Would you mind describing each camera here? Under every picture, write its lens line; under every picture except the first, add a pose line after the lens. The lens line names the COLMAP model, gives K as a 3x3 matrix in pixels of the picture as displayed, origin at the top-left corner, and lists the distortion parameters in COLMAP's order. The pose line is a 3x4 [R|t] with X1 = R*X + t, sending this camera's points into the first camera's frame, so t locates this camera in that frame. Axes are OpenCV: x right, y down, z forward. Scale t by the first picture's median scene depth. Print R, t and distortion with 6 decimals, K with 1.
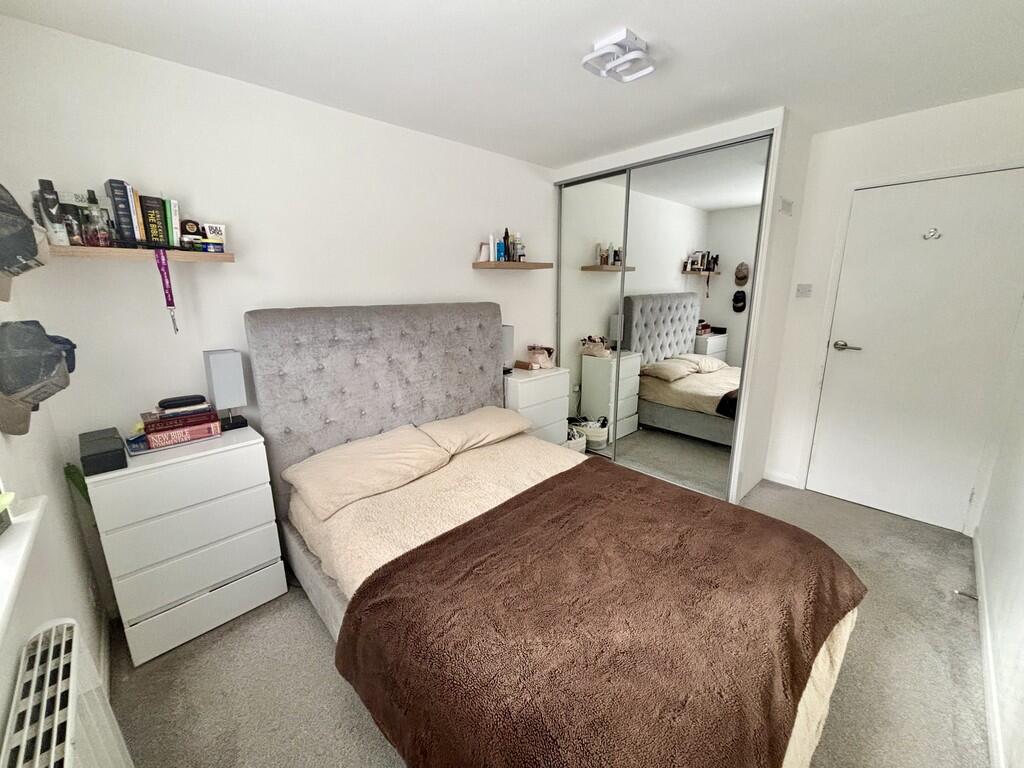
lens RADIAL K [[412.1, 0, 506.4], [0, 412.1, 379.0], [0, 0, 1]] dist [-0.003787, -0.000441]
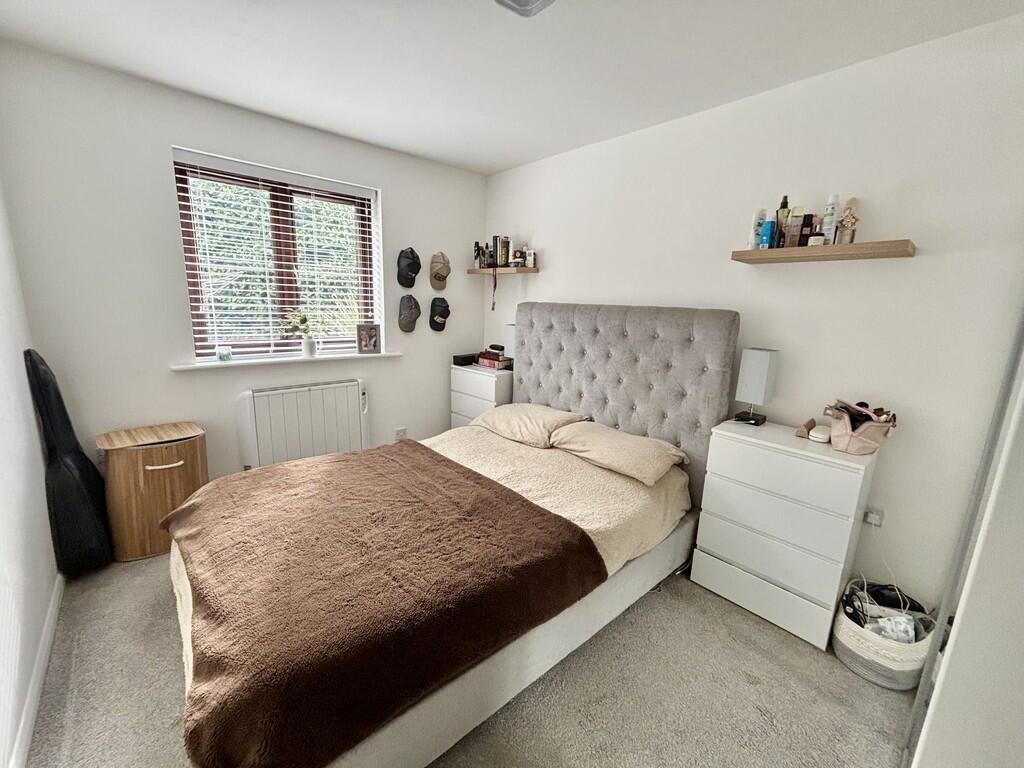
lens RADIAL K [[412.1, 0, 507.2], [0, 412.1, 386.6], [0, 0, 1]] dist [-0.003787, -0.000441]
pose [[-0.033146, 0.238460, -0.970586, 1.021653], [-0.224214, 0.944594, 0.239731, -0.222377], [0.973976, 0.225565, 0.022156, 0.958292]]
